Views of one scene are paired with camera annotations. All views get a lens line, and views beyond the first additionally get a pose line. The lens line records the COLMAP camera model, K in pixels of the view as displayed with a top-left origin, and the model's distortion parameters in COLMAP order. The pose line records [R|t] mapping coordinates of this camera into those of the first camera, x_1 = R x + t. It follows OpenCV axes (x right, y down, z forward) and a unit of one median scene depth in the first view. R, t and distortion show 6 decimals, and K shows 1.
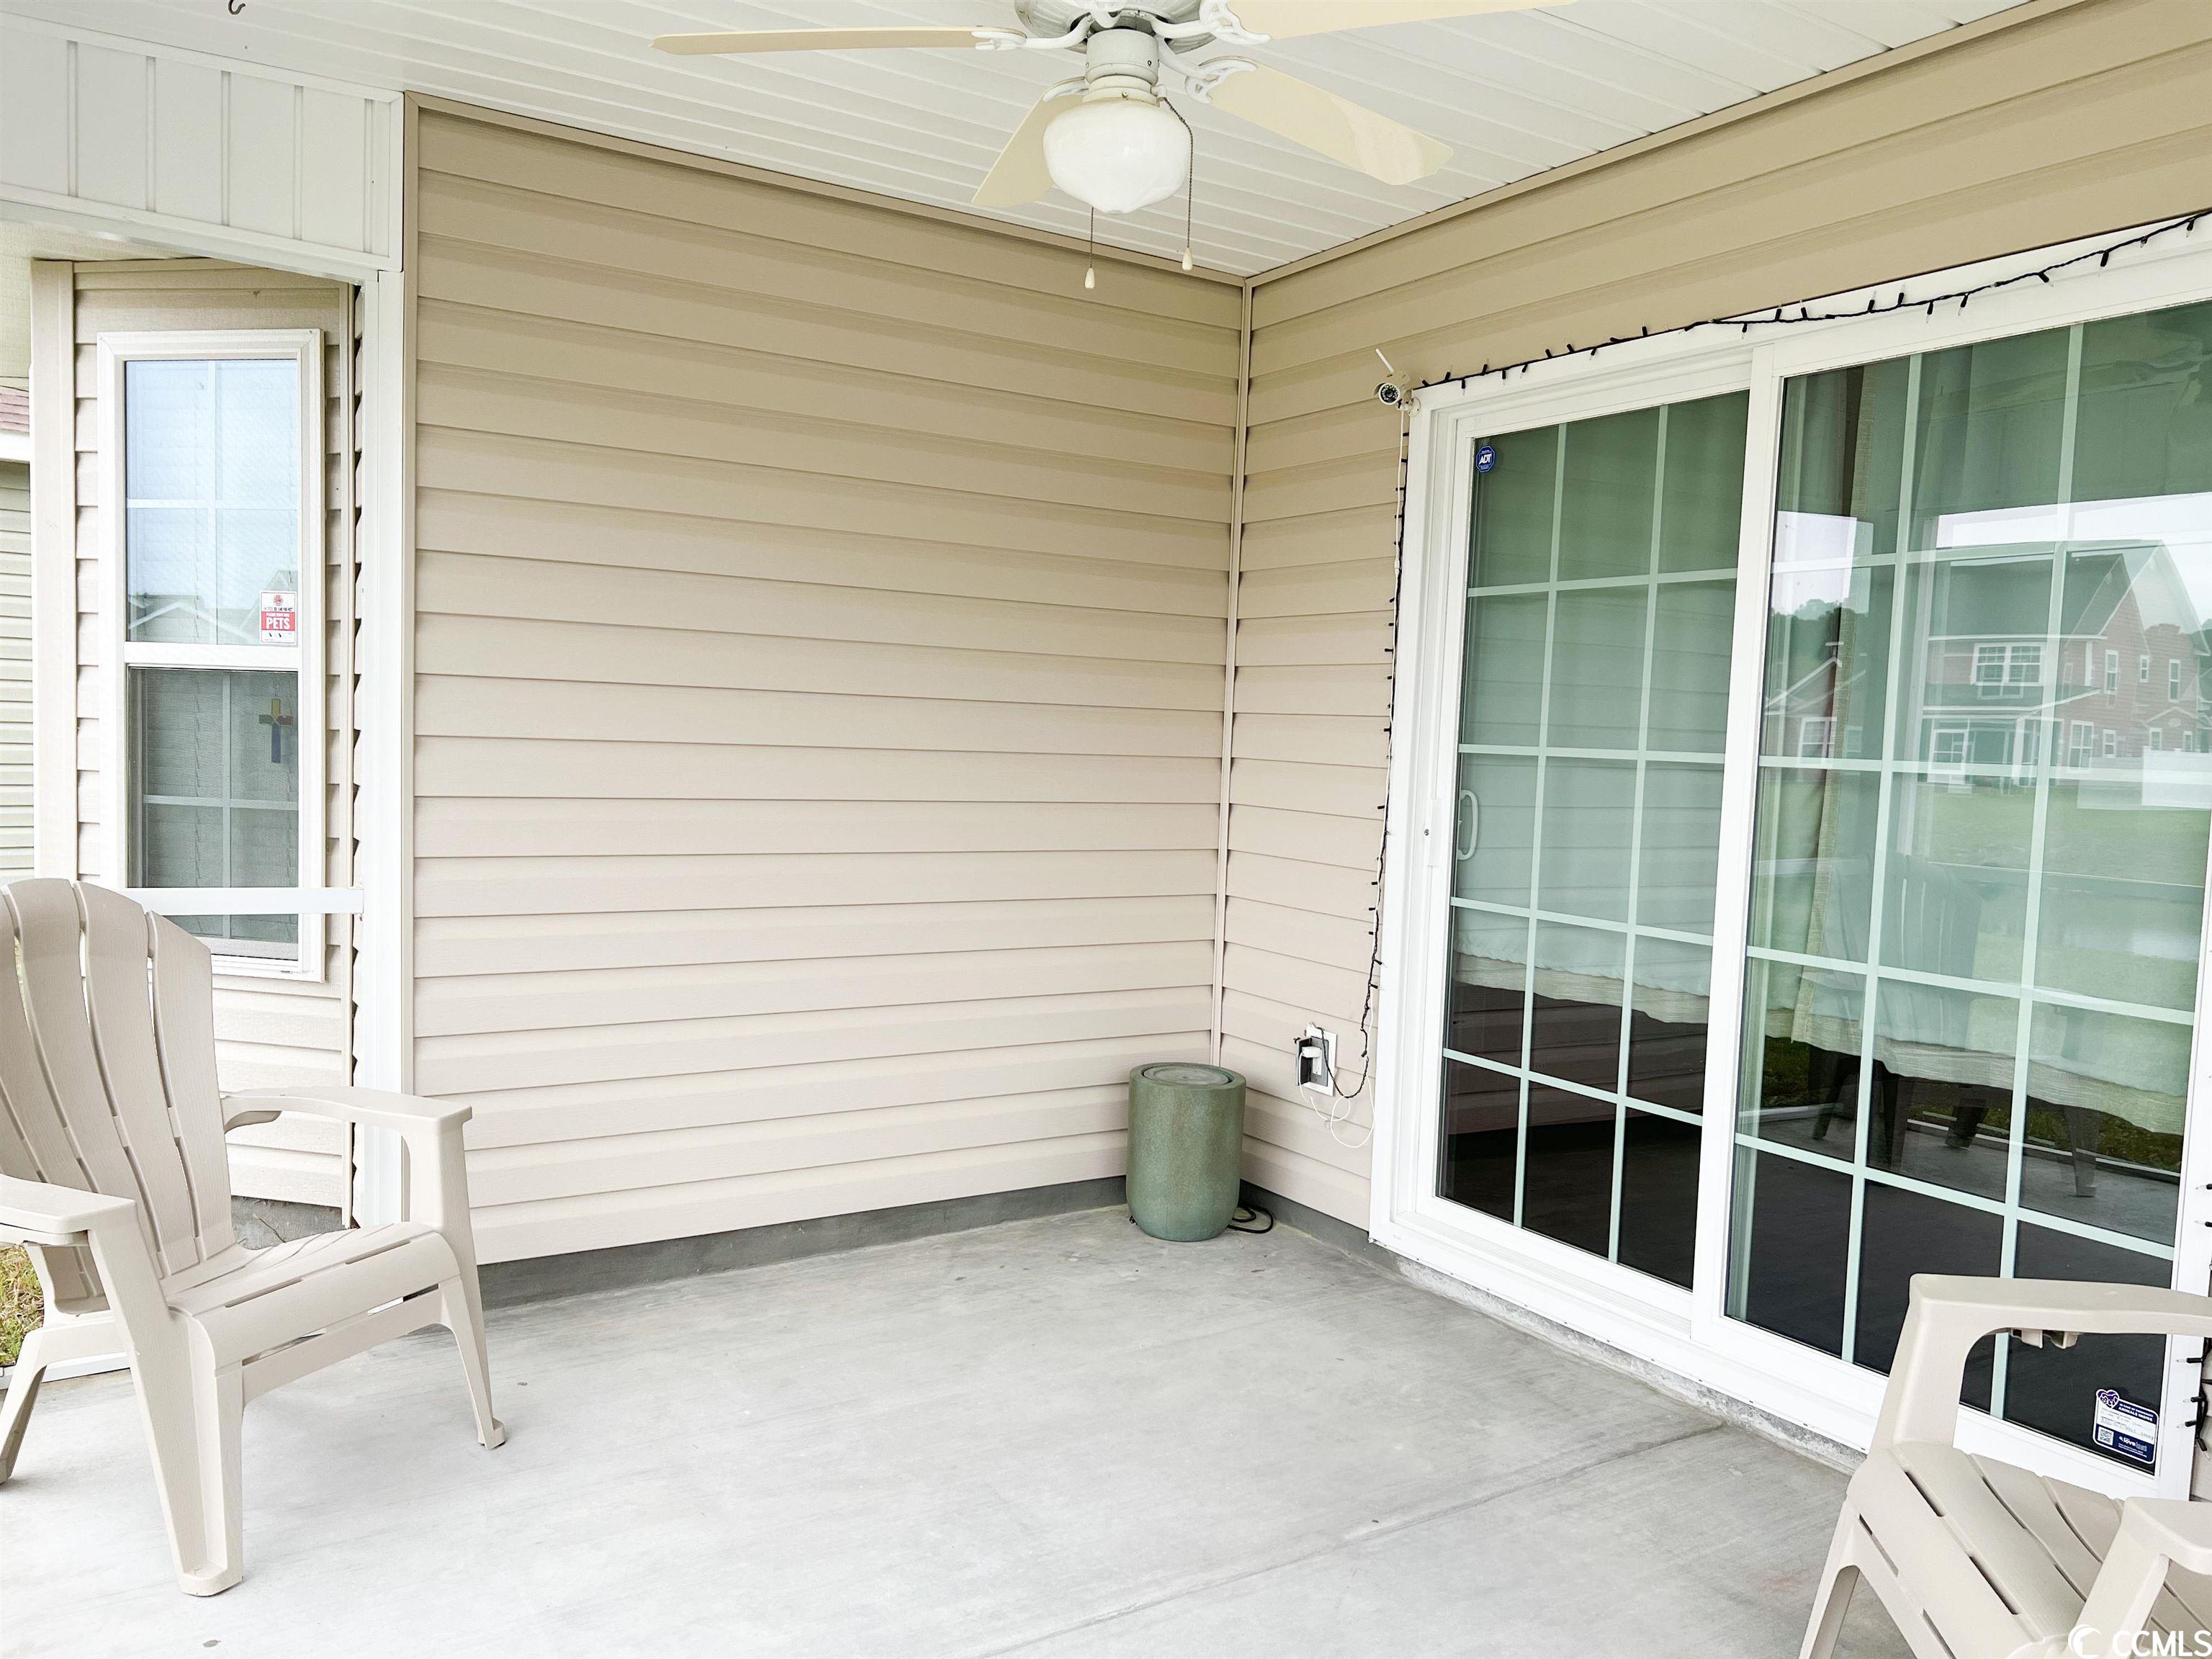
lens RADIAL K [[1648.2, 0, 1106.0], [0, 1648.2, 829.5], [0, 0, 1]] dist [0.028413, -0.059551]
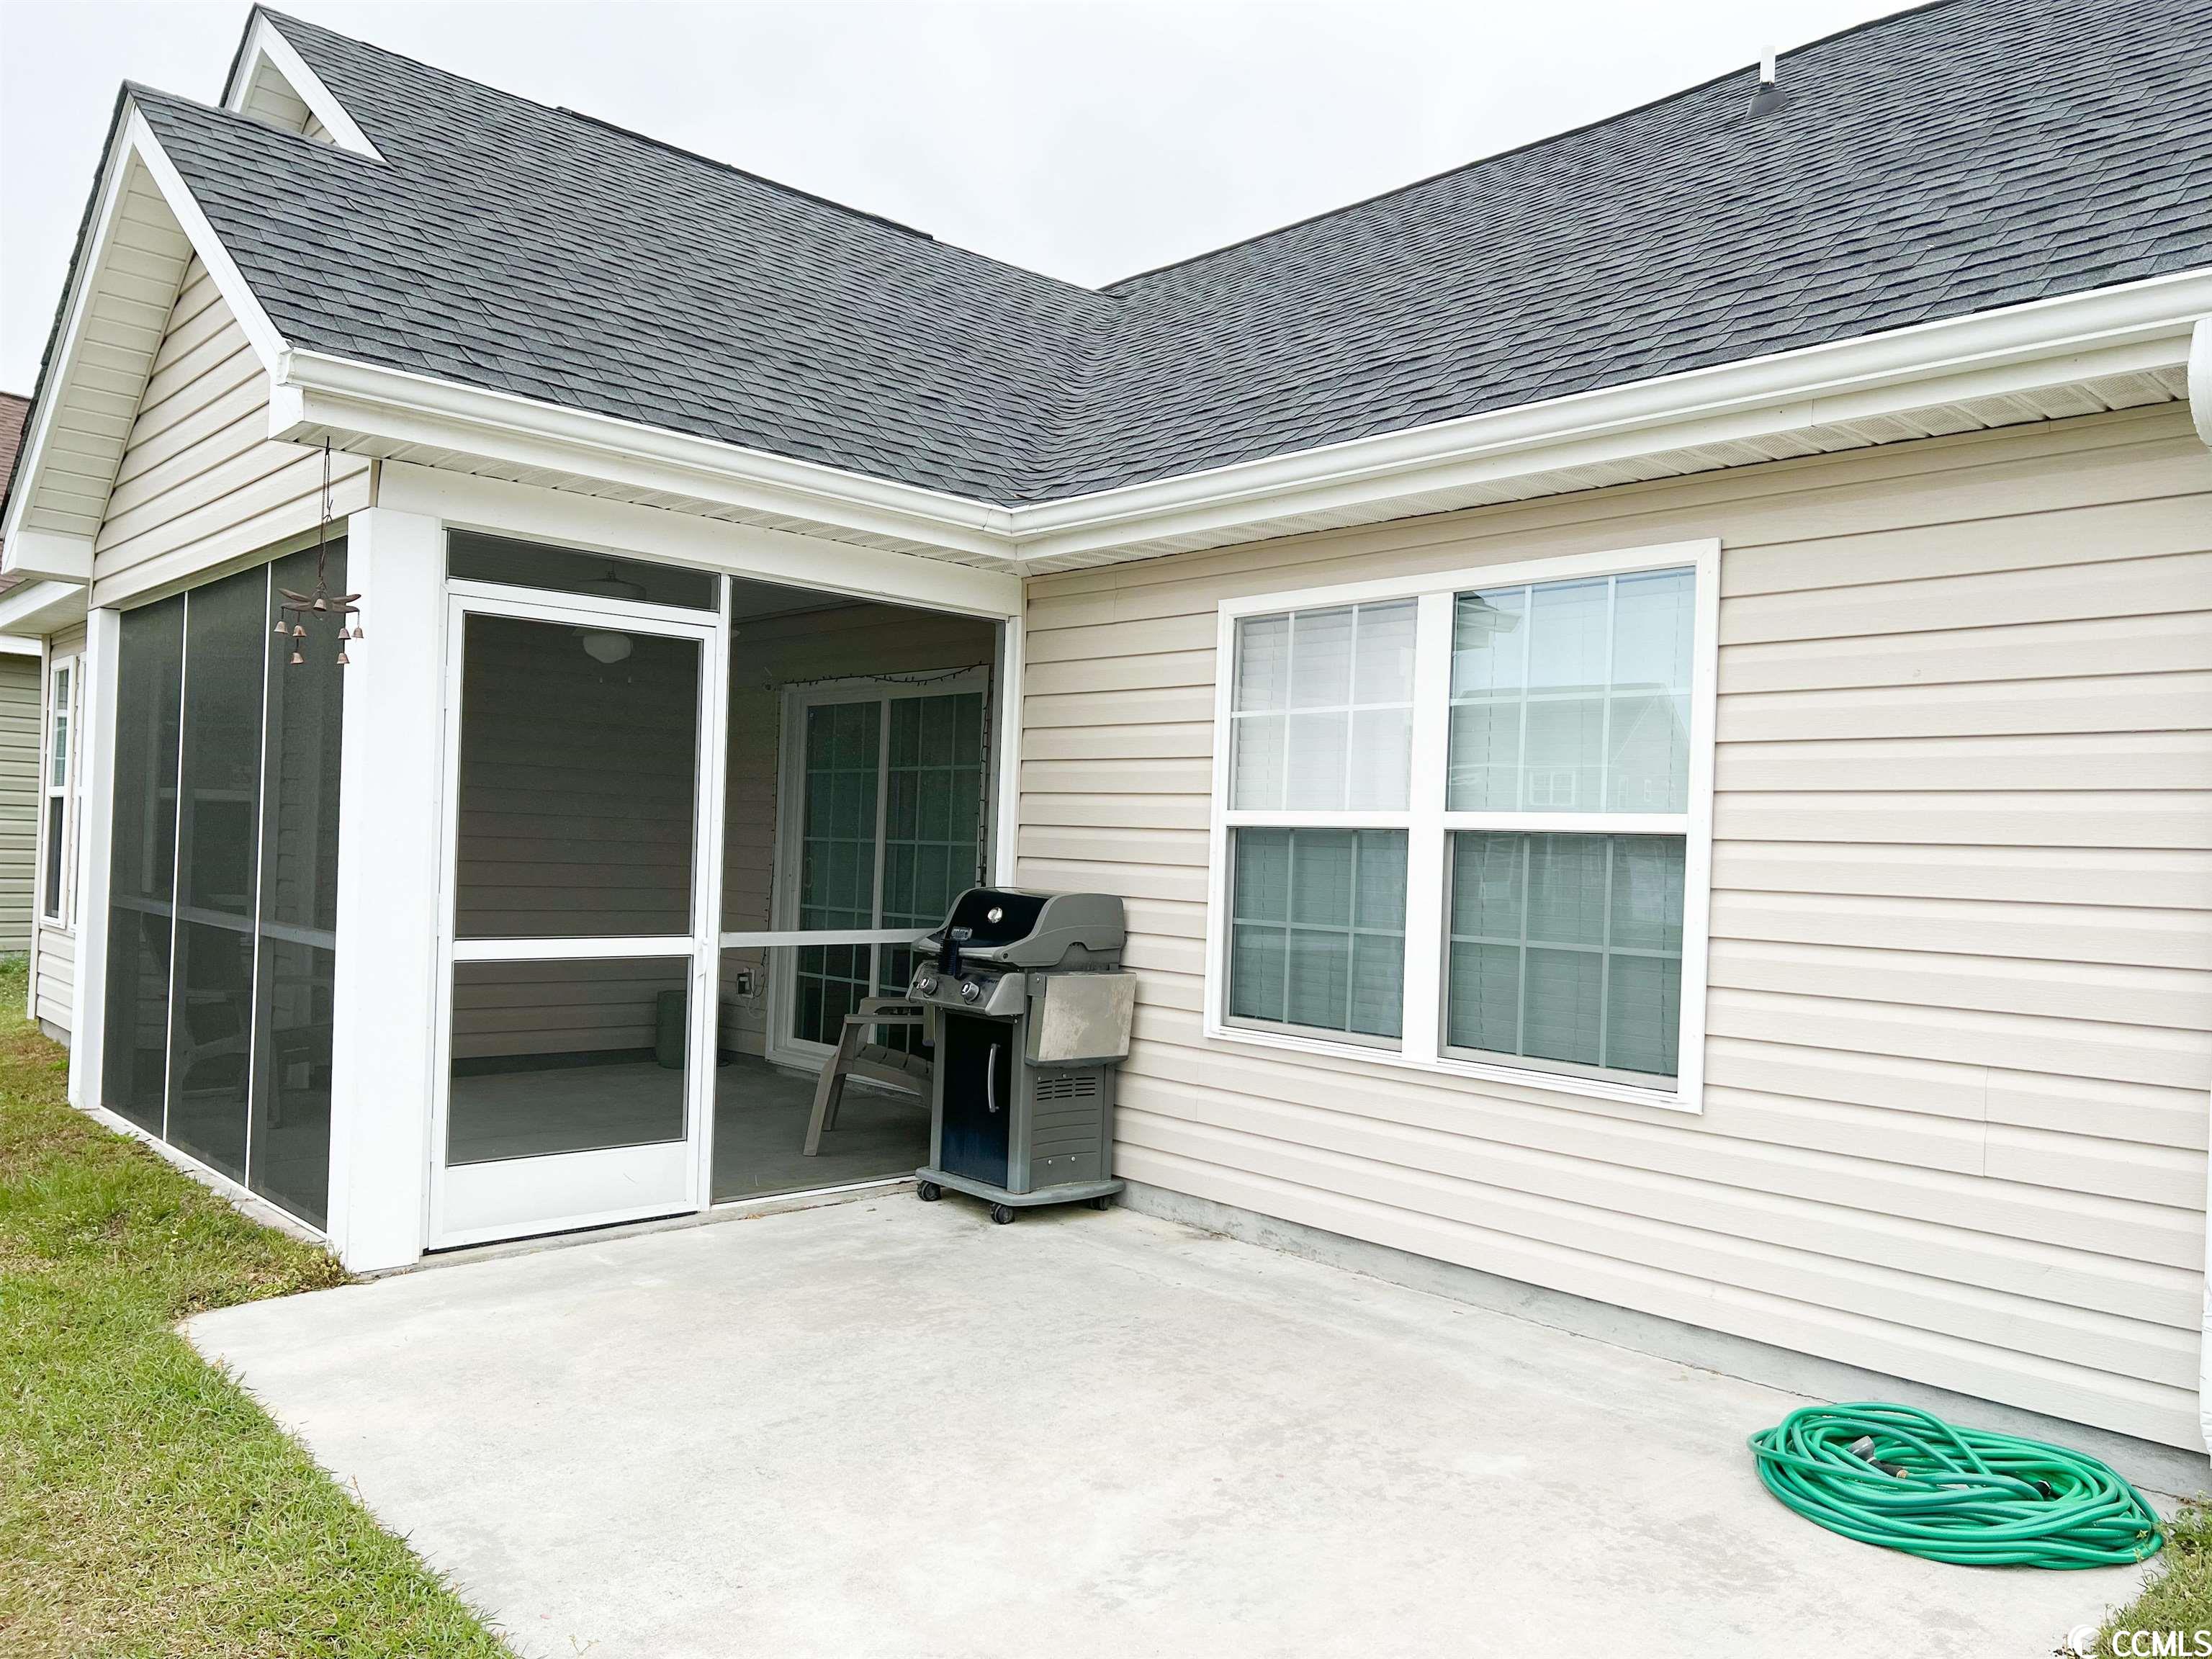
lens RADIAL K [[1648.2, 0, 1106.0], [0, 1648.2, 829.5], [0, 0, 1]] dist [0.028413, -0.059551]
pose [[0.980909, 0.002246, 0.194456, 0.182424], [0.011772, 0.997414, -0.070901, 0.105323], [-0.194112, 0.071837, 0.978345, -1.332720]]
